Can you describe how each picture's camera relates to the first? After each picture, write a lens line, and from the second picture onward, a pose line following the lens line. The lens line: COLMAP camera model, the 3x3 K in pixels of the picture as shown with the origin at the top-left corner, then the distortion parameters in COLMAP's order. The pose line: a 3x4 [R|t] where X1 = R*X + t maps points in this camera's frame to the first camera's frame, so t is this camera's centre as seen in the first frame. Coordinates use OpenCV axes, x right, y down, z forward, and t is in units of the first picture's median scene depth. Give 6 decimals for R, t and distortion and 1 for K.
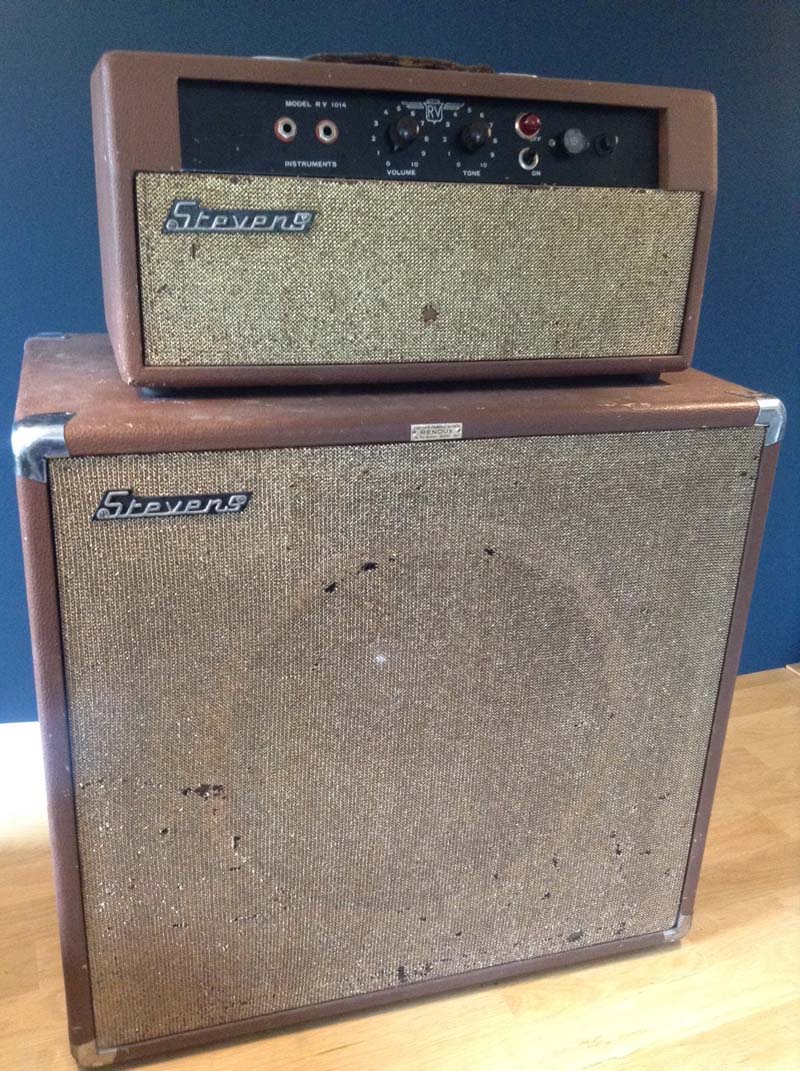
lens RADIAL K [[1000.7, 0, 399.7], [0, 1000.7, 529.0], [0, 0, 1]] dist [0.169839, -0.453943]
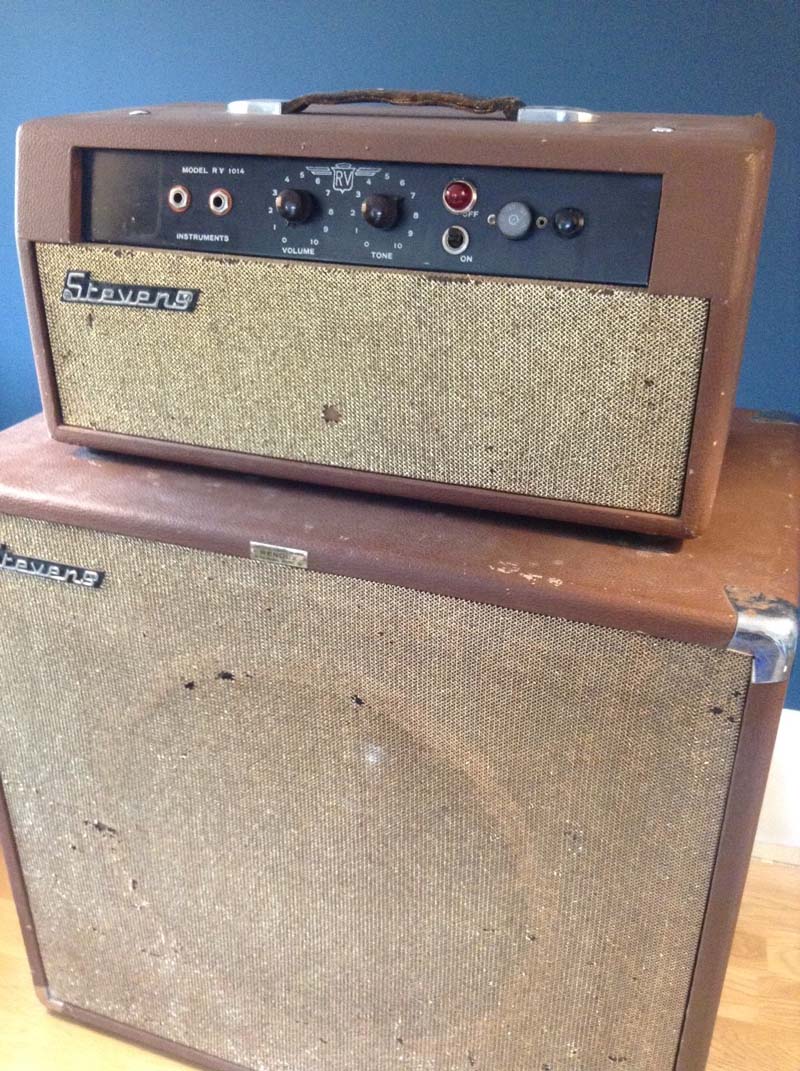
lens RADIAL K [[1000.7, 0, 399.7], [0, 1000.7, 529.0], [0, 0, 1]] dist [0.169839, -0.453943]
pose [[0.785058, 0.236549, -0.572476, 0.619762], [-0.190685, 0.971619, 0.139982, -0.264703], [0.589341, -0.000731, 0.807884, 0.372507]]
